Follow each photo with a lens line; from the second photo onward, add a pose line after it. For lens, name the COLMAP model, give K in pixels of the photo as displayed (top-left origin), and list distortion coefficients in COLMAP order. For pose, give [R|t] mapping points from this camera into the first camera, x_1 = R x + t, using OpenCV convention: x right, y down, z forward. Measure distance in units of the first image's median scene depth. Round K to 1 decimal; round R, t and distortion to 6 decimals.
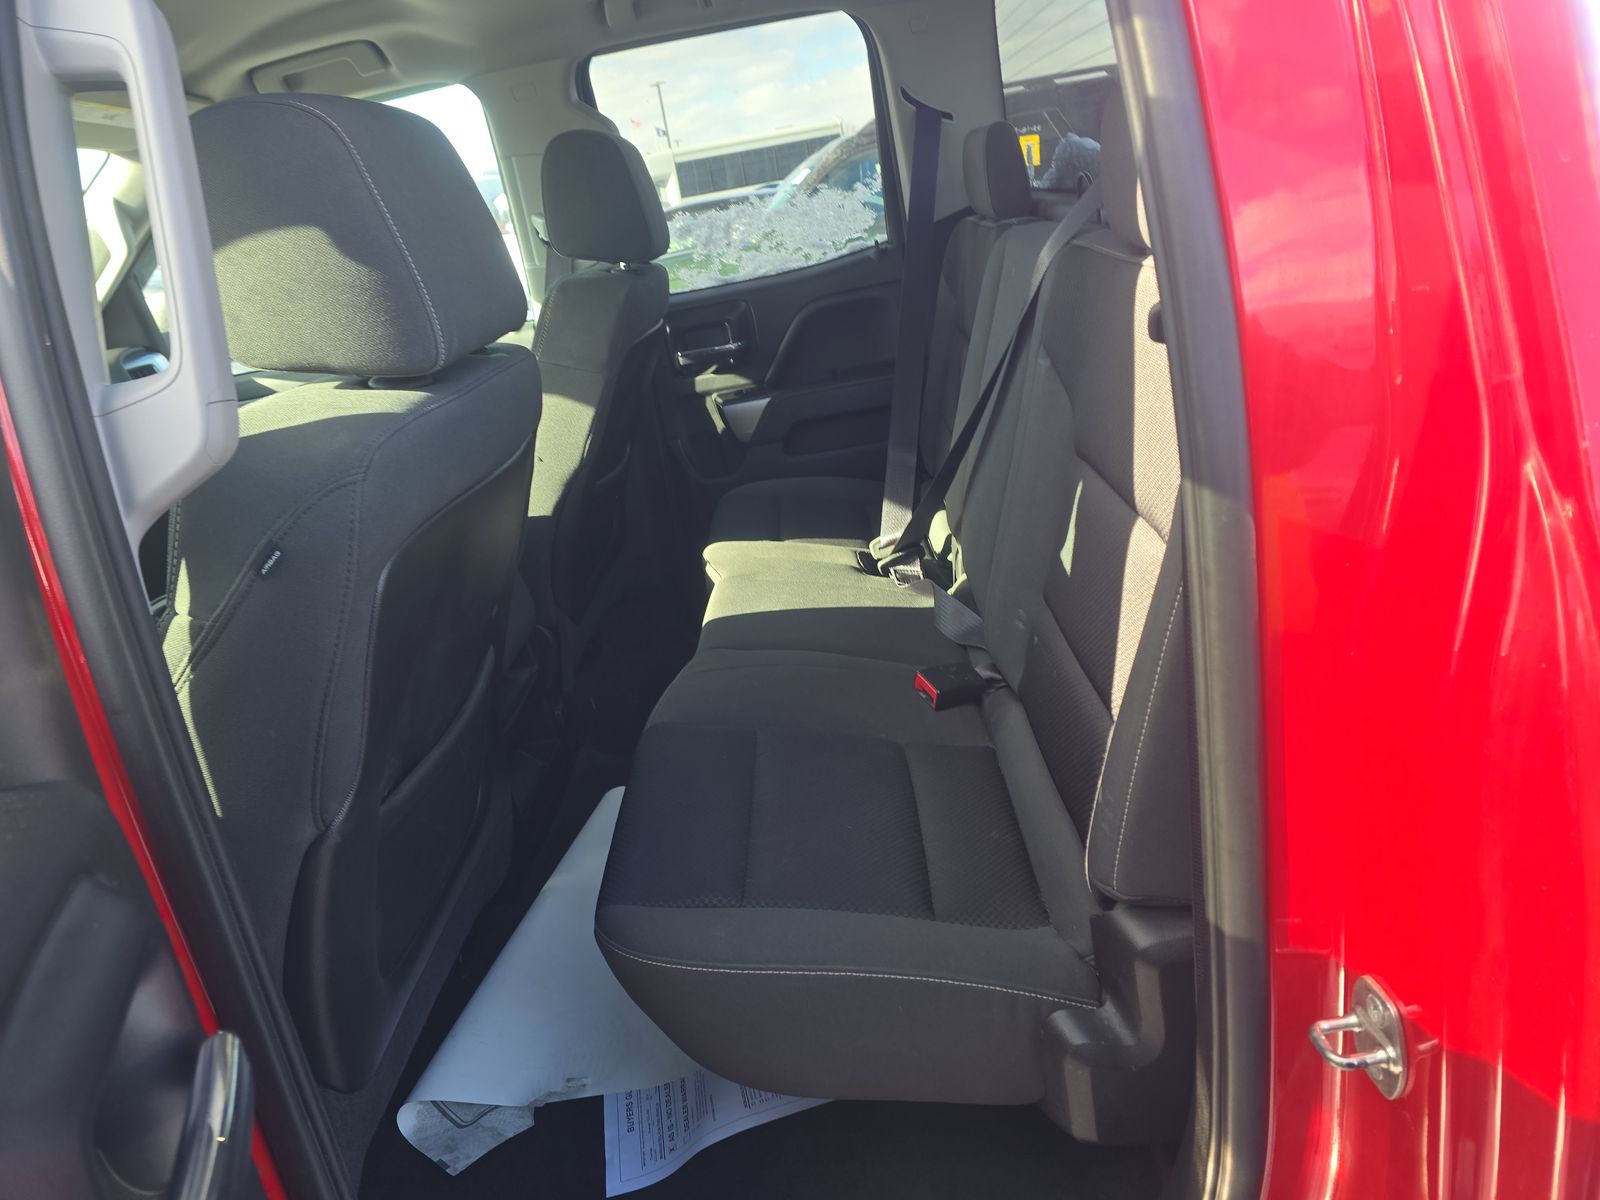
lens RADIAL K [[1074.5, 0, 803.5], [0, 1074.5, 591.2], [0, 0, 1]] dist [0.083163, -0.085178]
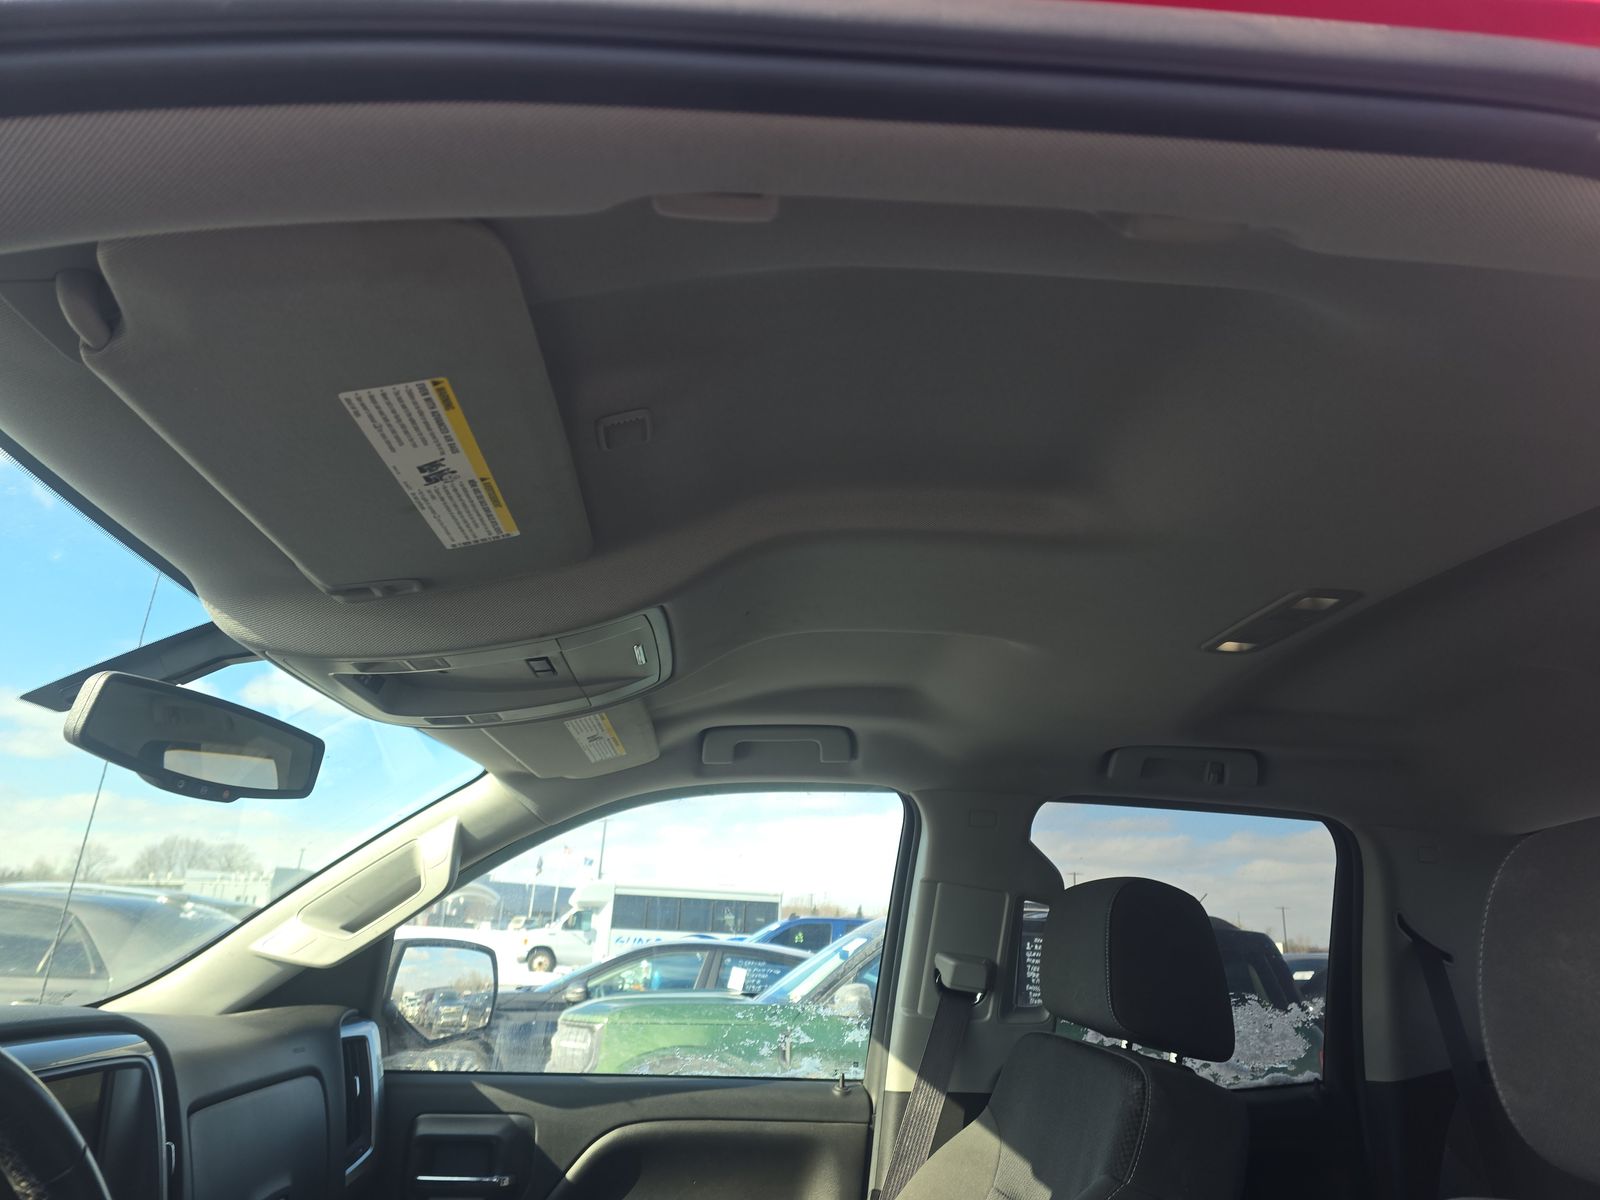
lens RADIAL K [[1074.5, 0, 803.5], [0, 1074.5, 591.2], [0, 0, 1]] dist [0.083163, -0.085178]
pose [[0.971512, 0.234853, 0.031766, -0.406733], [-0.162939, 0.759249, -0.630073, -0.025269], [-0.172093, 0.606948, 0.775886, 0.216317]]
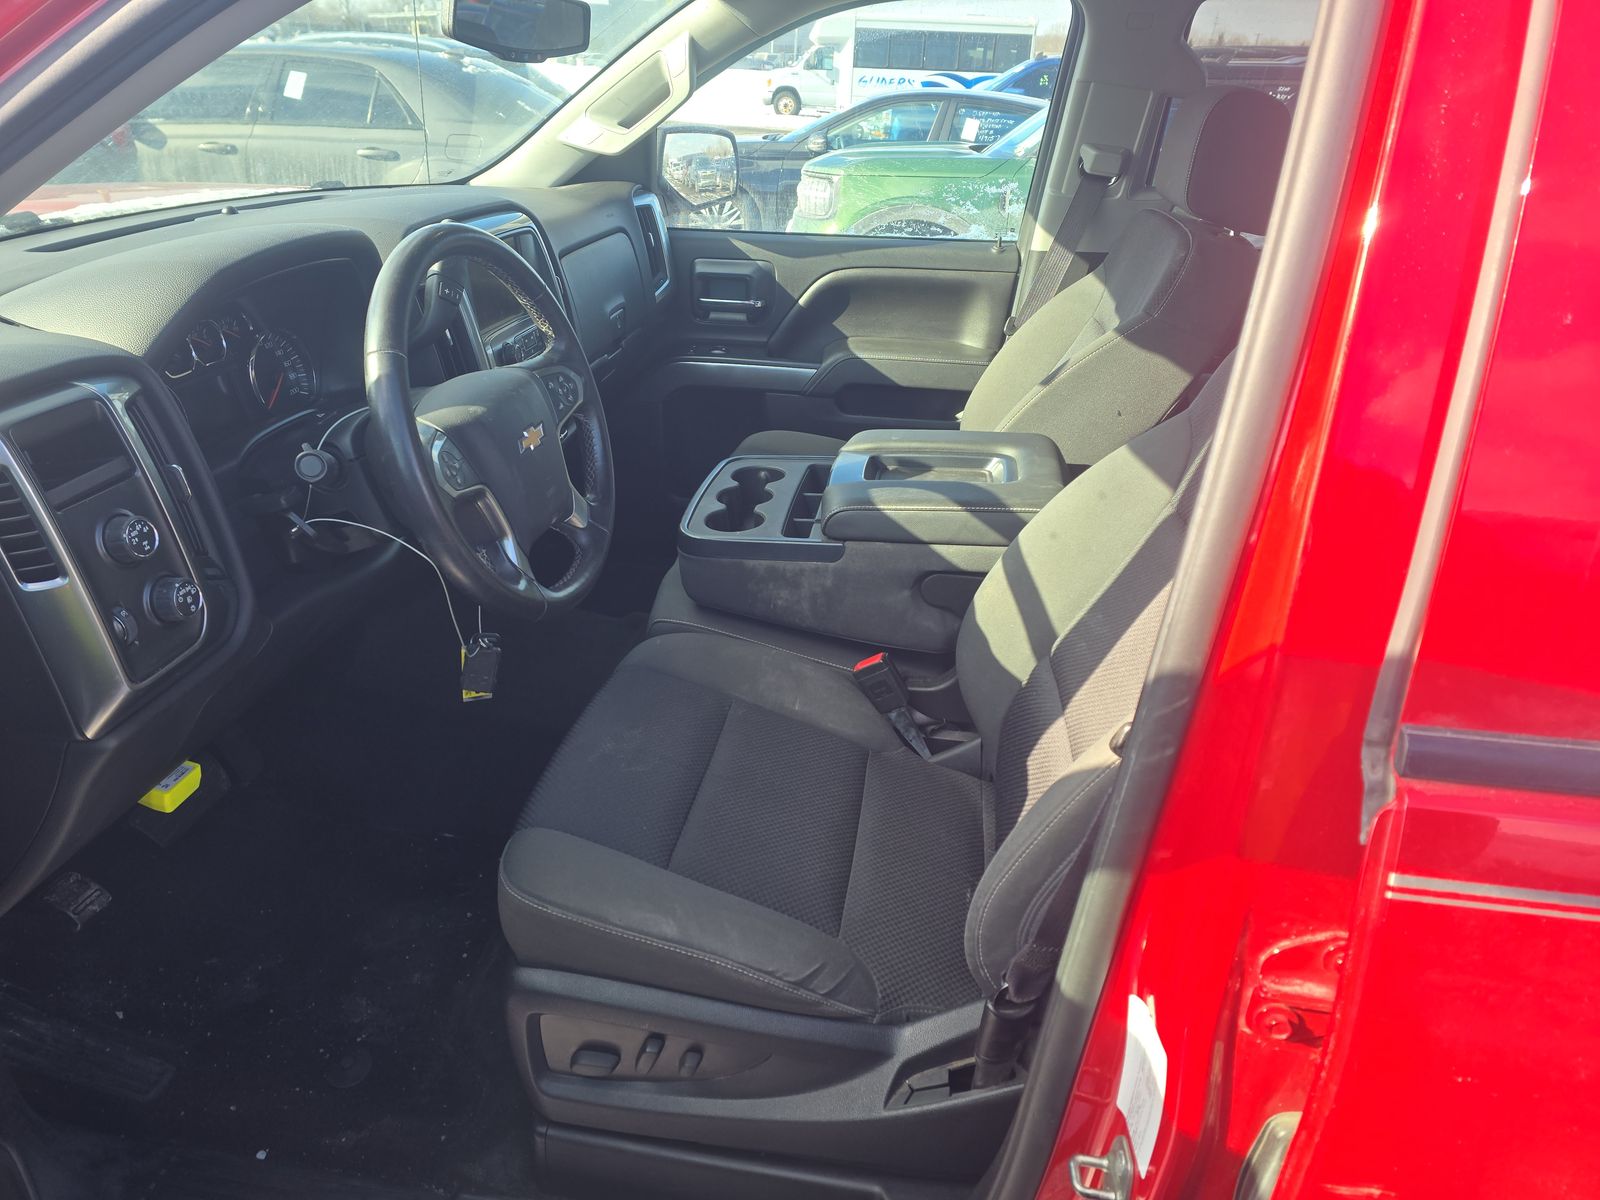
lens RADIAL K [[1074.5, 0, 803.5], [0, 1074.5, 591.2], [0, 0, 1]] dist [0.083163, -0.085178]
pose [[0.973326, 0.229319, -0.007031, -0.370361], [-0.227540, 0.968789, 0.098353, 0.003904], [0.029366, -0.094130, 0.995127, -0.017738]]
